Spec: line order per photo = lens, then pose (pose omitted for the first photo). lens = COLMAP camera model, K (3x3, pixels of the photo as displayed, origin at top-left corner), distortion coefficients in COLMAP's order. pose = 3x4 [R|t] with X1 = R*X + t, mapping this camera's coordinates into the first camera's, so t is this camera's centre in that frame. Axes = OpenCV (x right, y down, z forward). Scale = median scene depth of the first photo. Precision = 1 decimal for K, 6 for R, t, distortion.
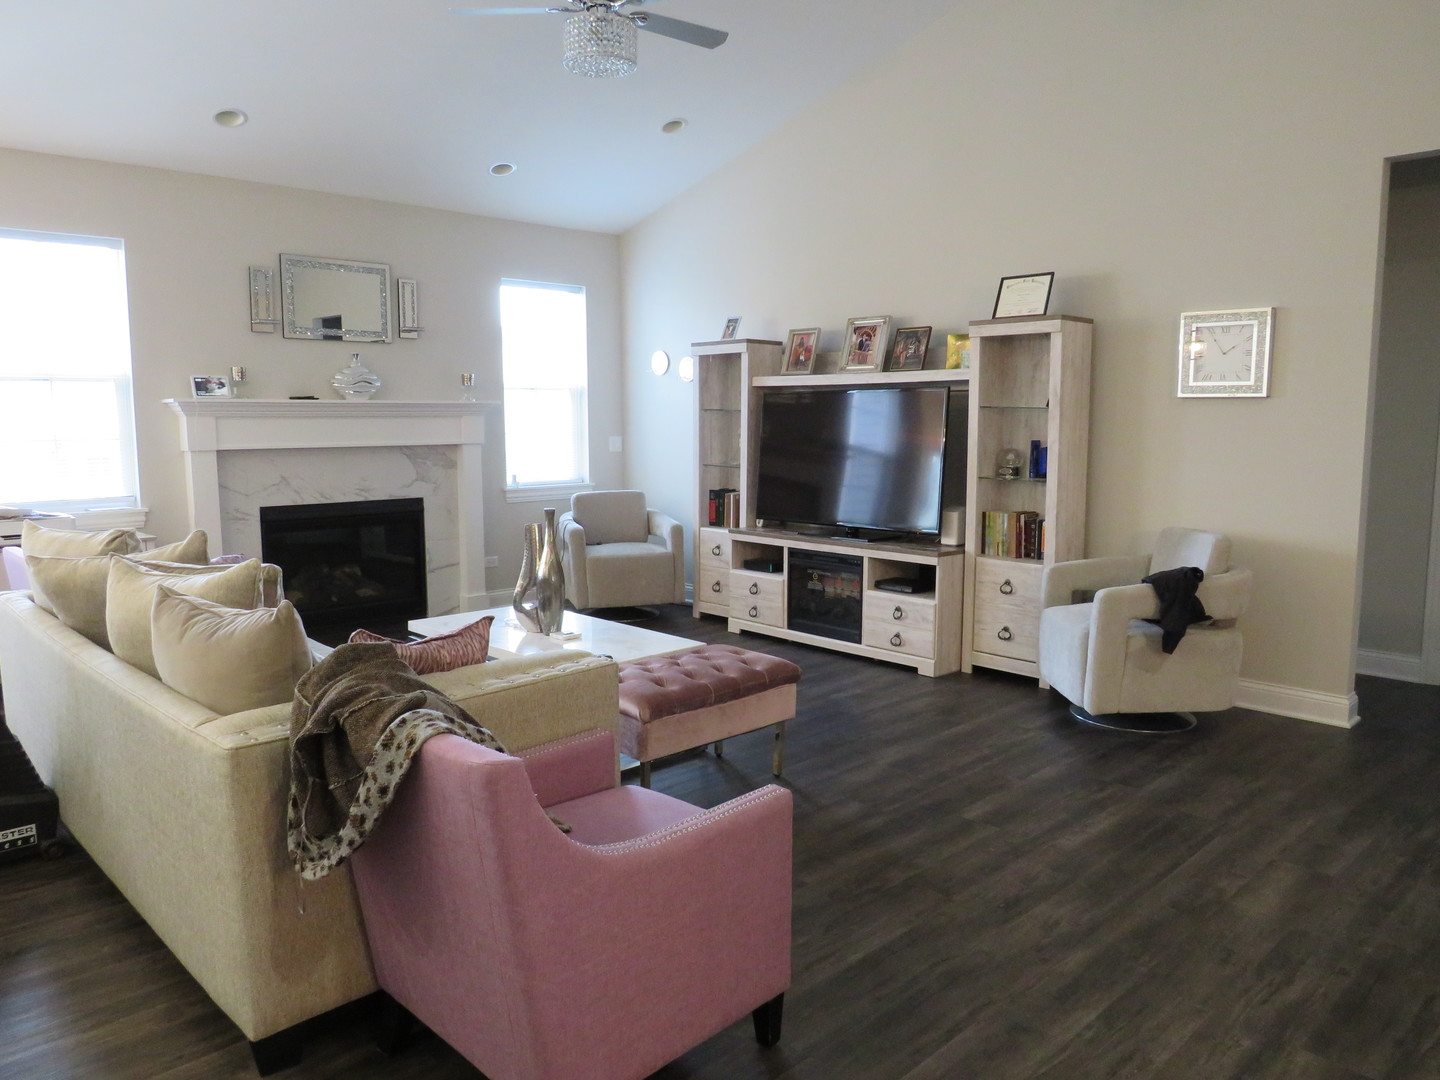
lens RADIAL K [[1010.8, 0, 714.6], [0, 1010.8, 540.4], [0, 0, 1]] dist [-0.037971, 0.011522]
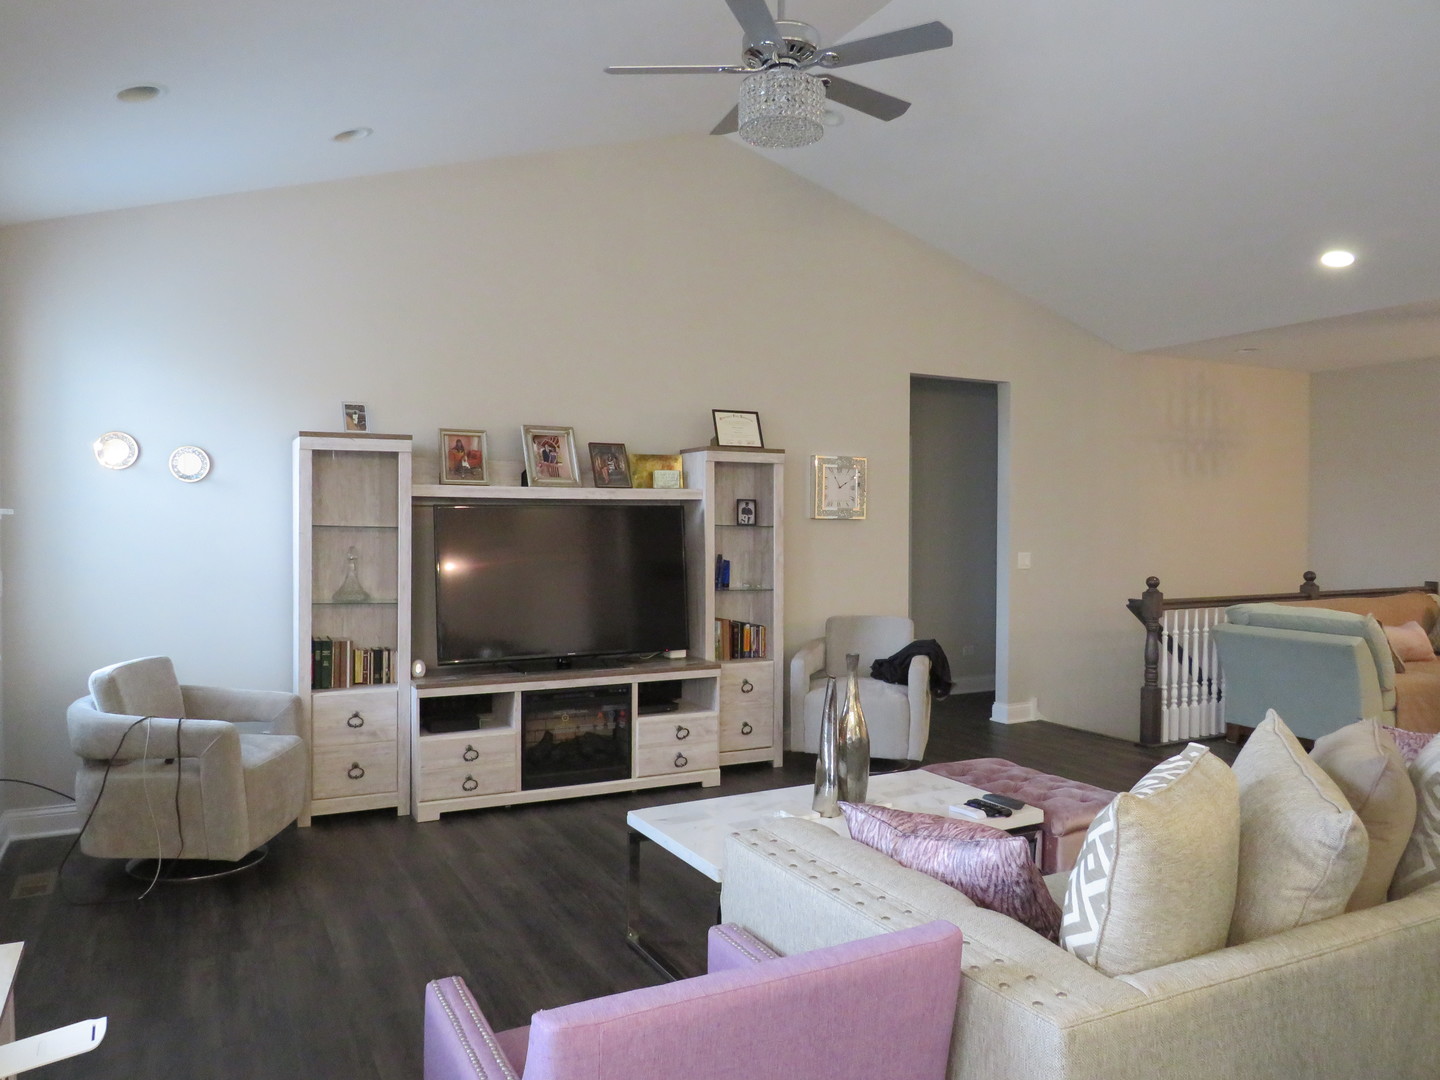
lens RADIAL K [[1010.8, 0, 713.2], [0, 1010.8, 543.5], [0, 0, 1]] dist [-0.037971, 0.011522]
pose [[0.287879, -0.021670, 0.957421, -0.685993], [0.111908, 0.993656, -0.011159, -0.088919], [-0.951106, 0.110356, 0.288478, 0.606601]]
